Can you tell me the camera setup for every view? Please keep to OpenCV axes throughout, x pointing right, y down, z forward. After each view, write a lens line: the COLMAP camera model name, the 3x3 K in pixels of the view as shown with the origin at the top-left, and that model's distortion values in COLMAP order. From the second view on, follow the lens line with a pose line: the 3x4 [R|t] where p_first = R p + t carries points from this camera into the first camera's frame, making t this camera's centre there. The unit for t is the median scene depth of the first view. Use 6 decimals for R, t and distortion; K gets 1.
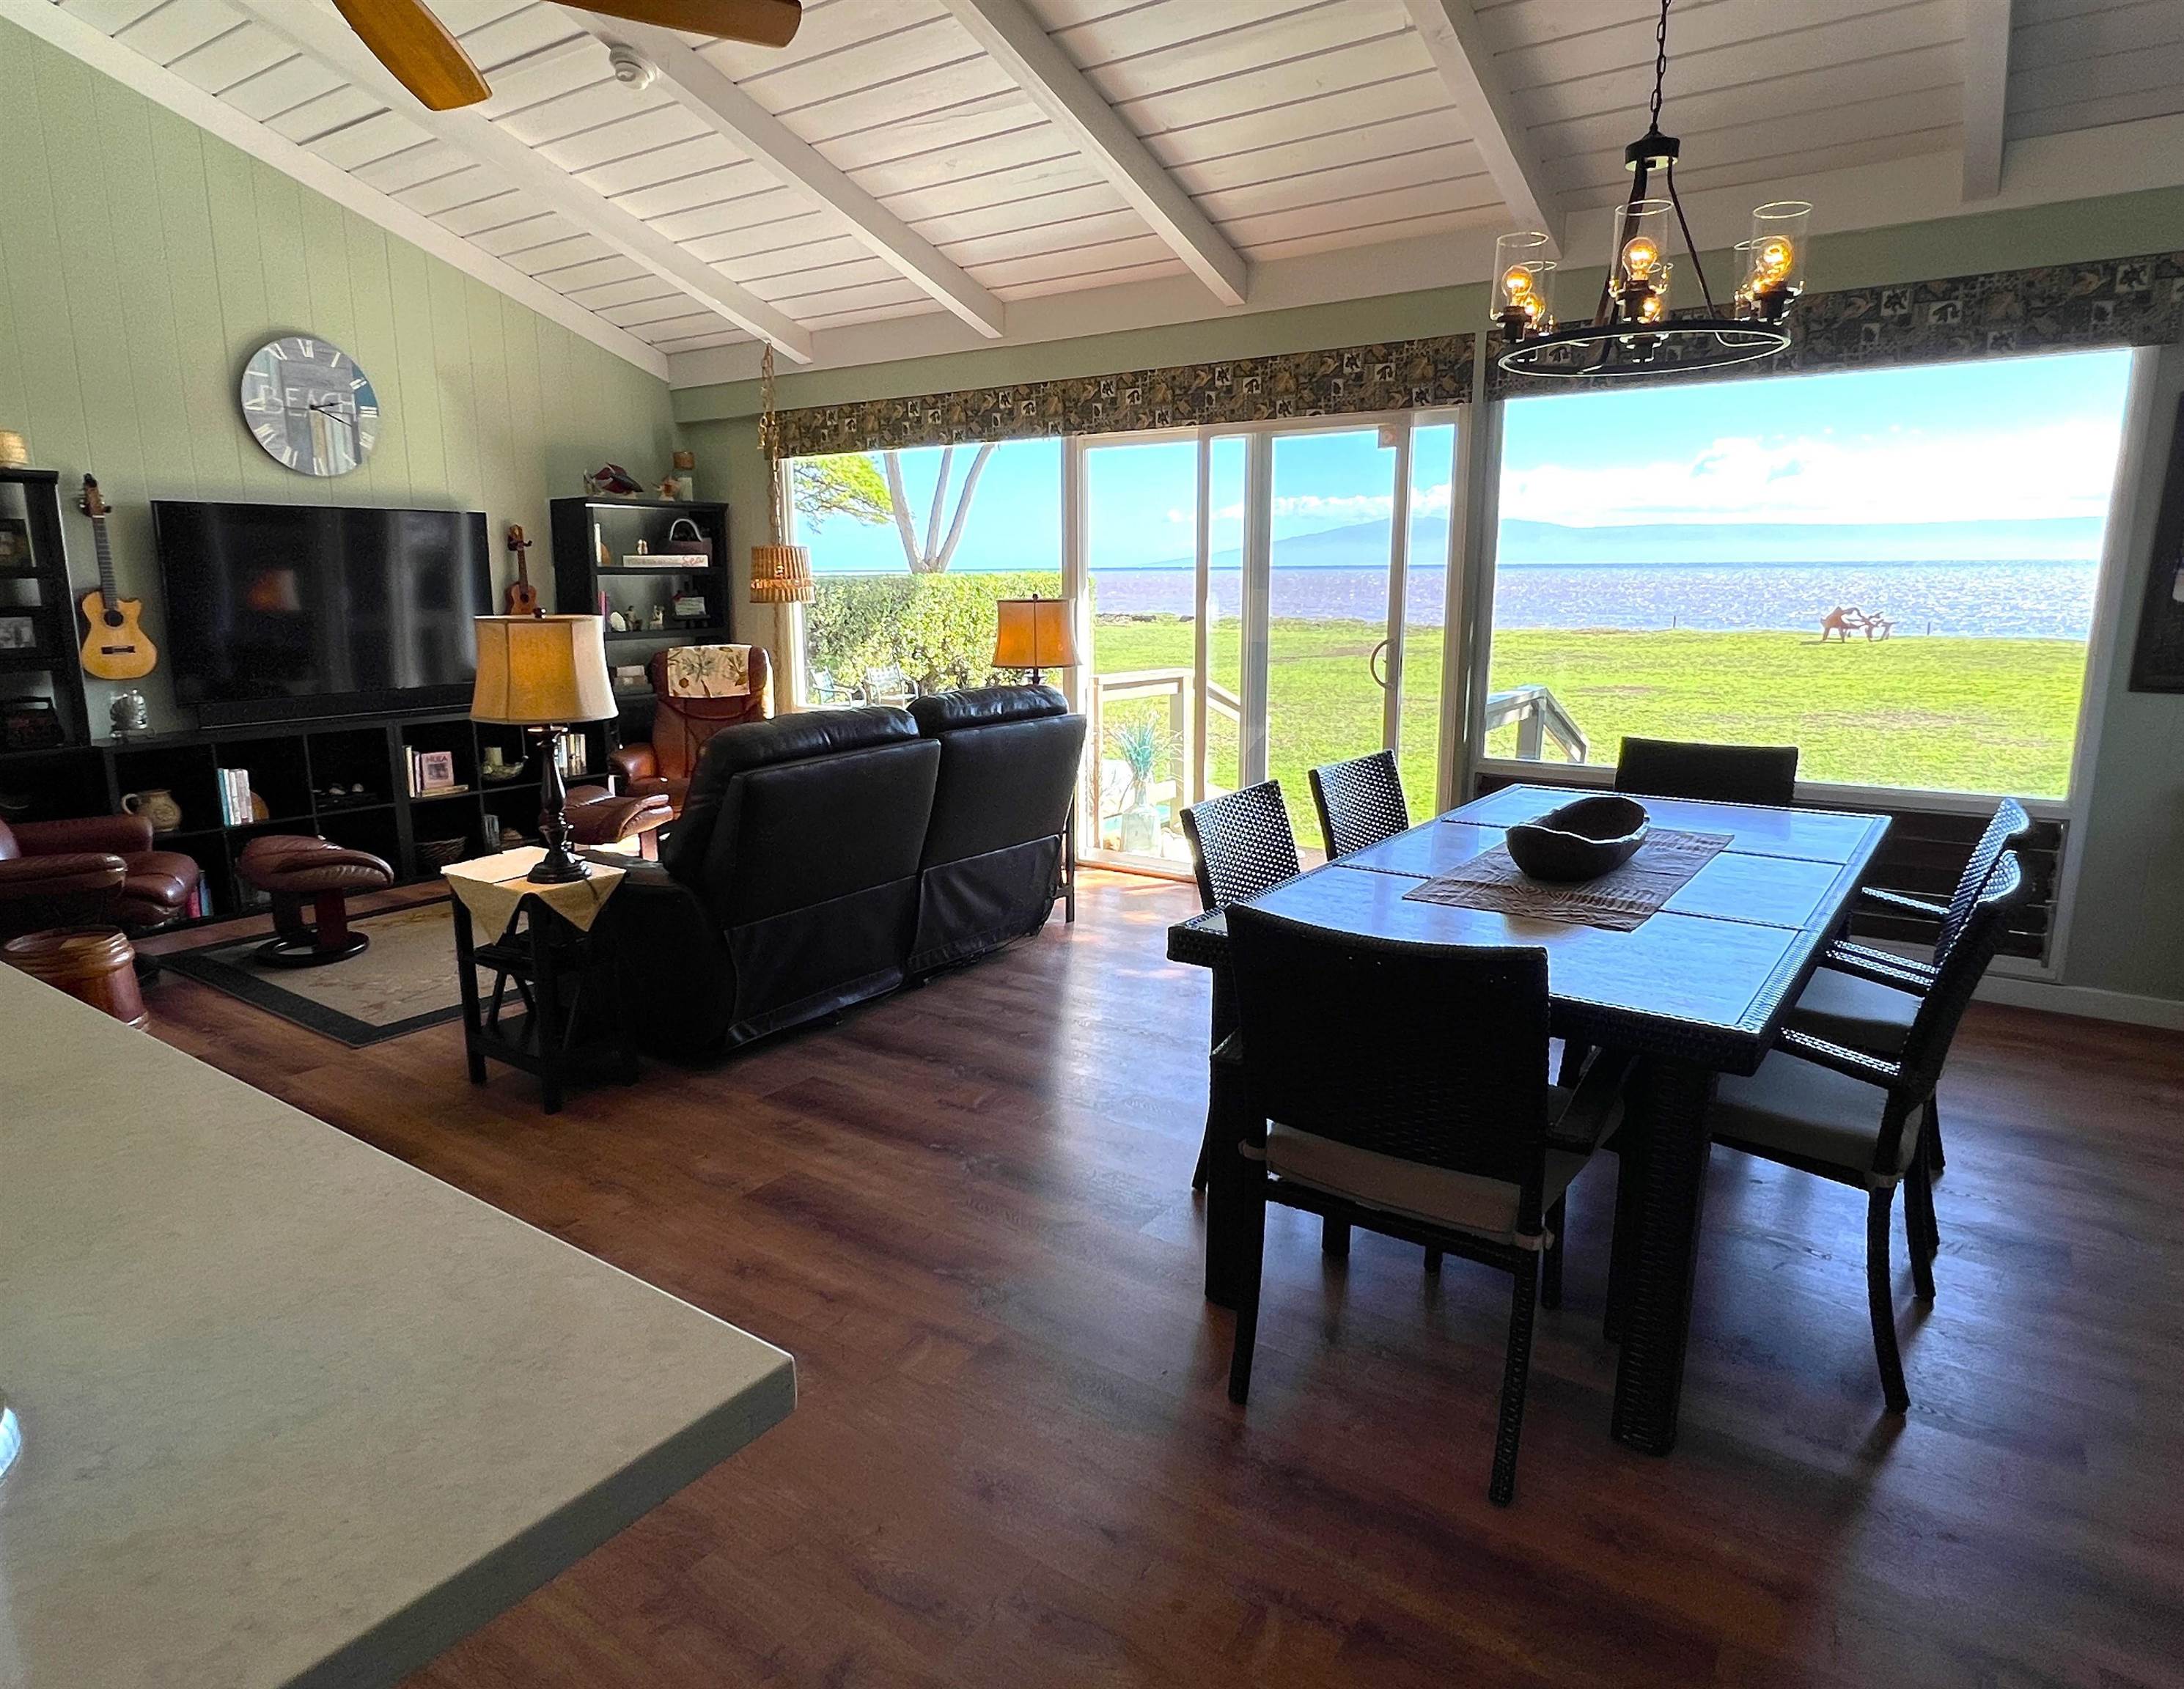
lens RADIAL K [[1351.1, 0, 1092.0], [0, 1351.1, 844.5], [0, 0, 1]] dist [0.001323, -0.001772]
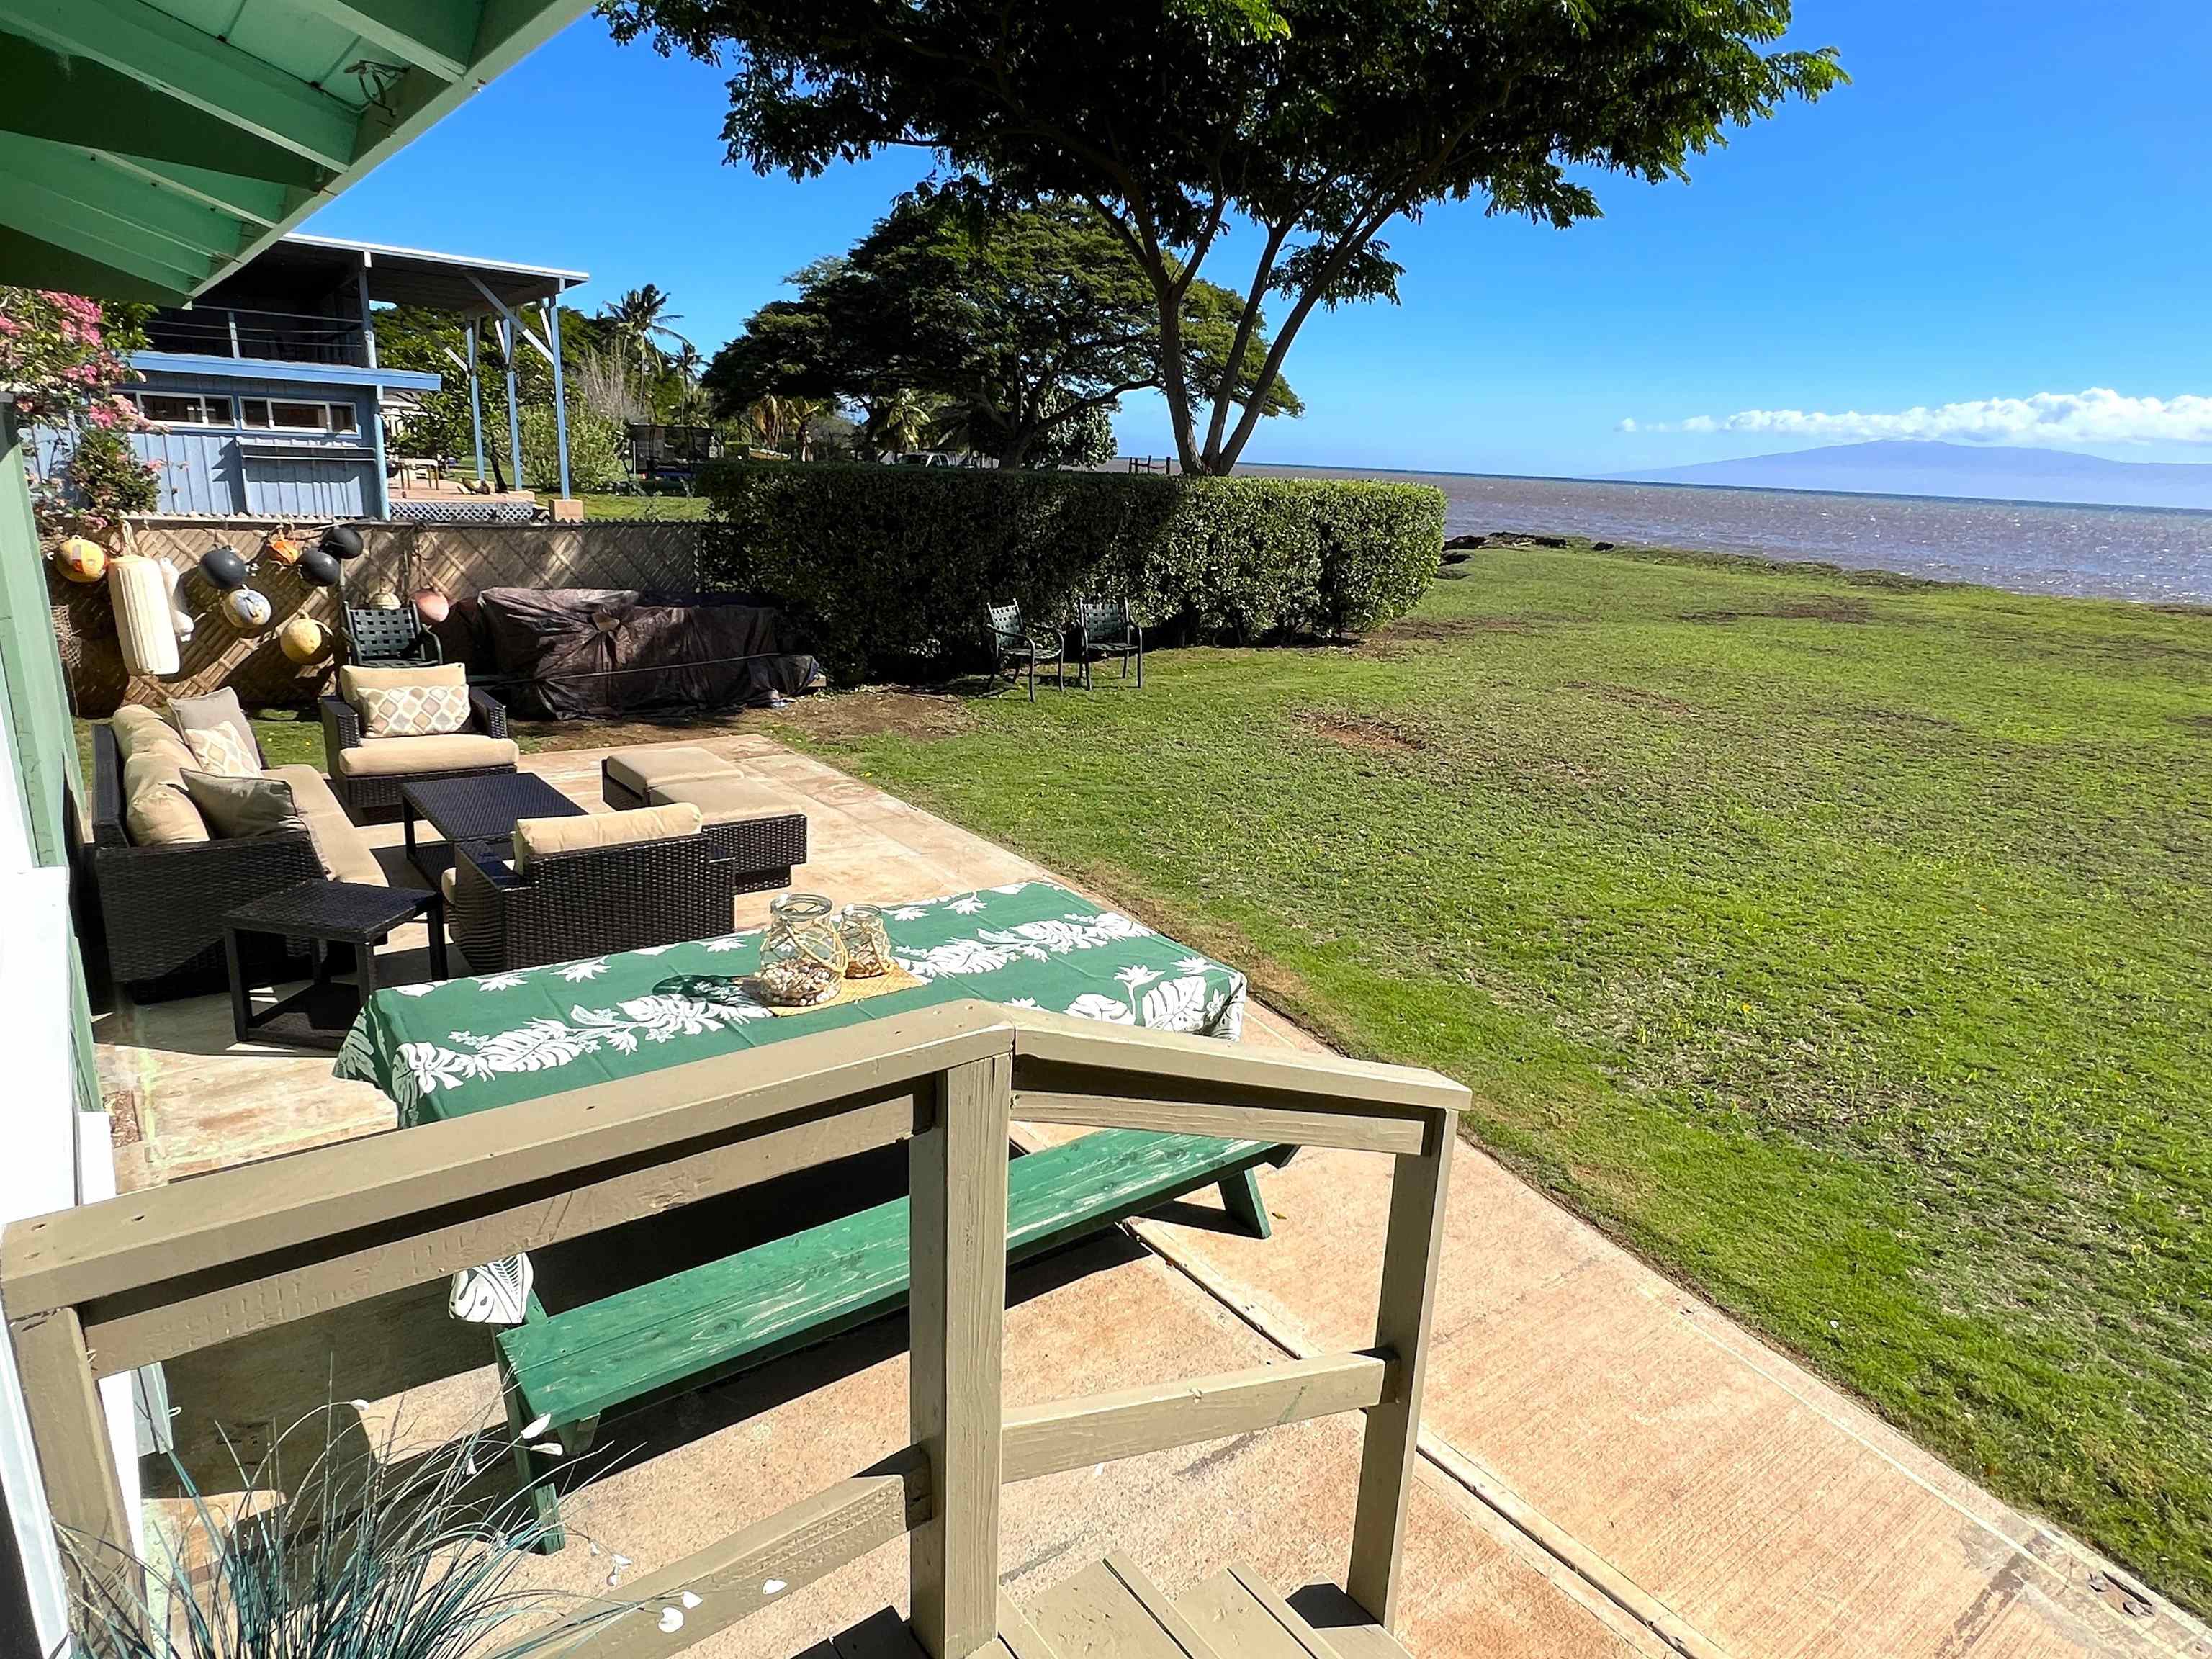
lens RADIAL K [[1290.1, 0, 1106.0], [0, 1290.1, 829.5], [0, 0, 1]] dist [0.003110, 0.000782]
pose [[0.950511, 0.140094, -0.277312, 0.042106], [-0.118708, 0.988607, 0.092545, -0.055837], [0.287118, -0.055046, 0.956312, 0.244157]]
